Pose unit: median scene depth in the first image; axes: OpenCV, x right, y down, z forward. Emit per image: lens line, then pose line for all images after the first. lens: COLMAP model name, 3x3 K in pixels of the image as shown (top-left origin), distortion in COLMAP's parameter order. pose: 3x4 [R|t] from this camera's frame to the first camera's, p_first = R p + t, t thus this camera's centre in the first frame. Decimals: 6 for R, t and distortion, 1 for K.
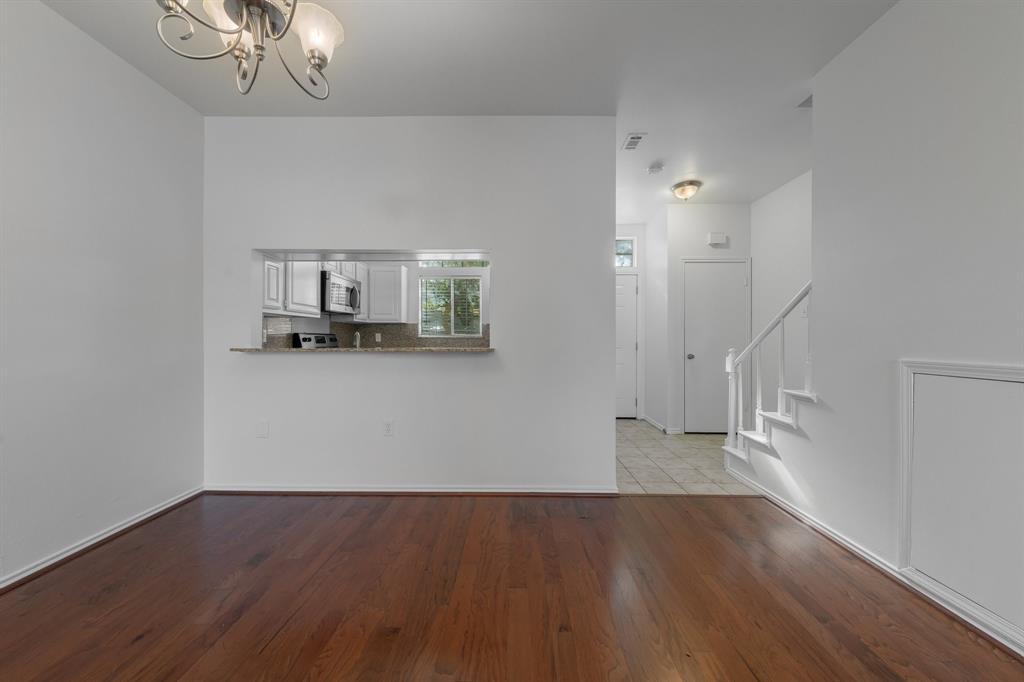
lens RADIAL K [[362.3, 0, 512.5], [0, 362.3, 338.8], [0, 0, 1]] dist [0.002597, -0.000542]
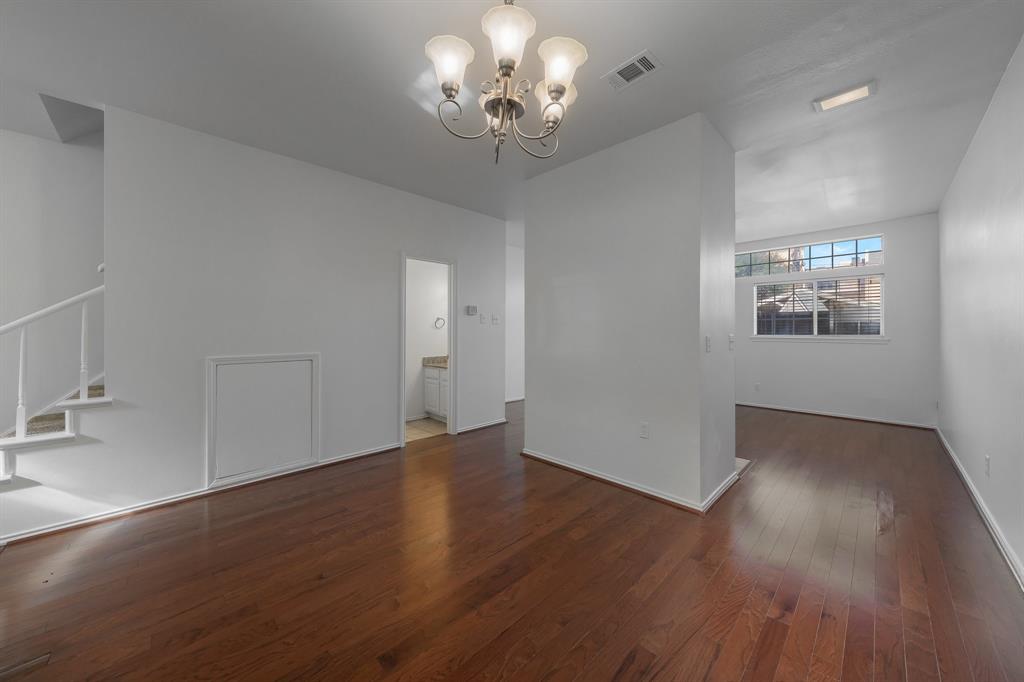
lens RADIAL K [[362.3, 0, 511.8], [0, 362.3, 334.4], [0, 0, 1]] dist [0.002597, -0.000542]
pose [[-0.707057, -0.009050, 0.707099, -0.578285], [-0.000048, 0.999919, 0.012749, -0.037716], [-0.707157, 0.008980, -0.707000, 0.662818]]
